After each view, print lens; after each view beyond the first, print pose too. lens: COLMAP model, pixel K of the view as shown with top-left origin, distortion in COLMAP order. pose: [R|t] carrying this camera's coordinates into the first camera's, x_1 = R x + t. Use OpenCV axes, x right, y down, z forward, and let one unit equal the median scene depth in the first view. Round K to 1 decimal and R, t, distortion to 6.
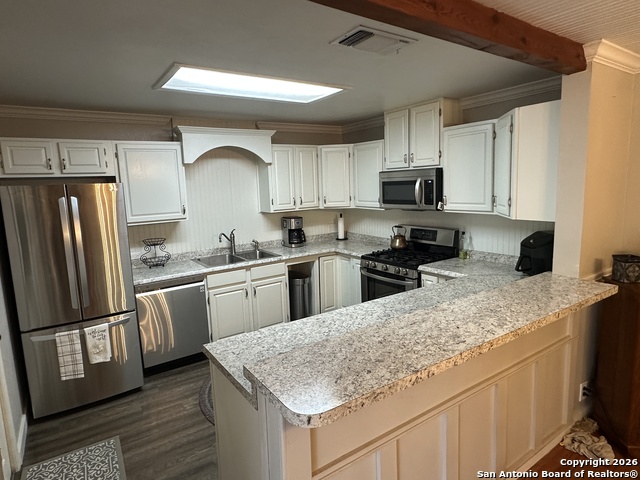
lens RADIAL K [[378.8, 0, 318.9], [0, 378.8, 239.1], [0, 0, 1]] dist [-0.003884, 0.001963]
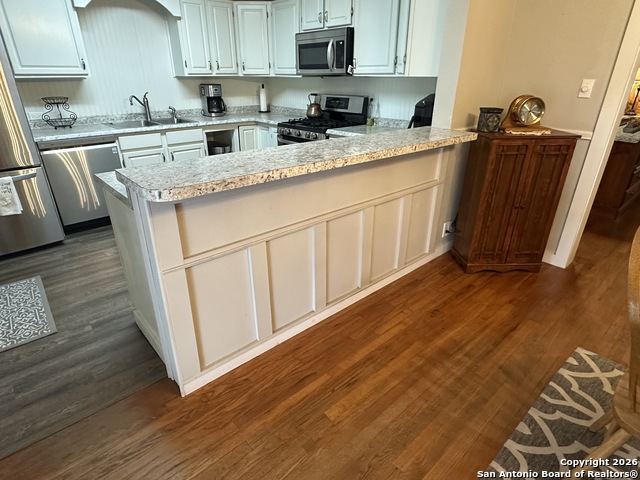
lens RADIAL K [[362.3, 0, 316.8], [0, 362.3, 243.5], [0, 0, 1]] dist [-0.002973, 0.001928]
pose [[0.990815, -0.019951, 0.133741, 0.085384], [-0.018858, 0.959002, 0.282771, 0.083178], [-0.133900, -0.282697, 0.949818, -0.049660]]
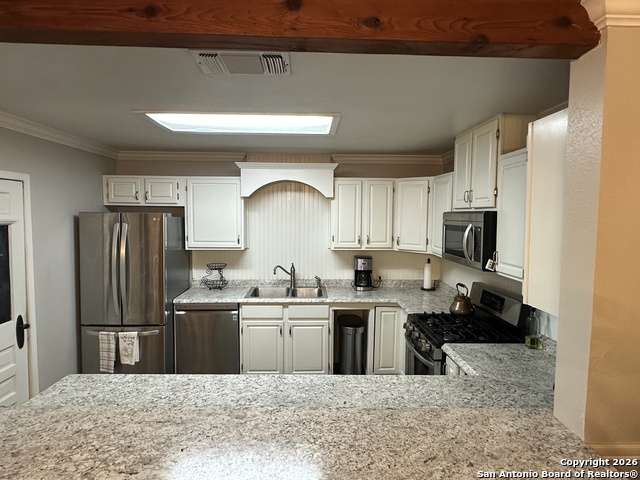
lens RADIAL K [[378.8, 0, 318.7], [0, 378.8, 240.2], [0, 0, 1]] dist [-0.003884, 0.001963]
pose [[0.841943, 0.083500, -0.533066, 0.398205], [-0.120204, 0.992152, -0.034443, -0.066839], [0.526006, 0.093075, 0.845372, 0.221204]]
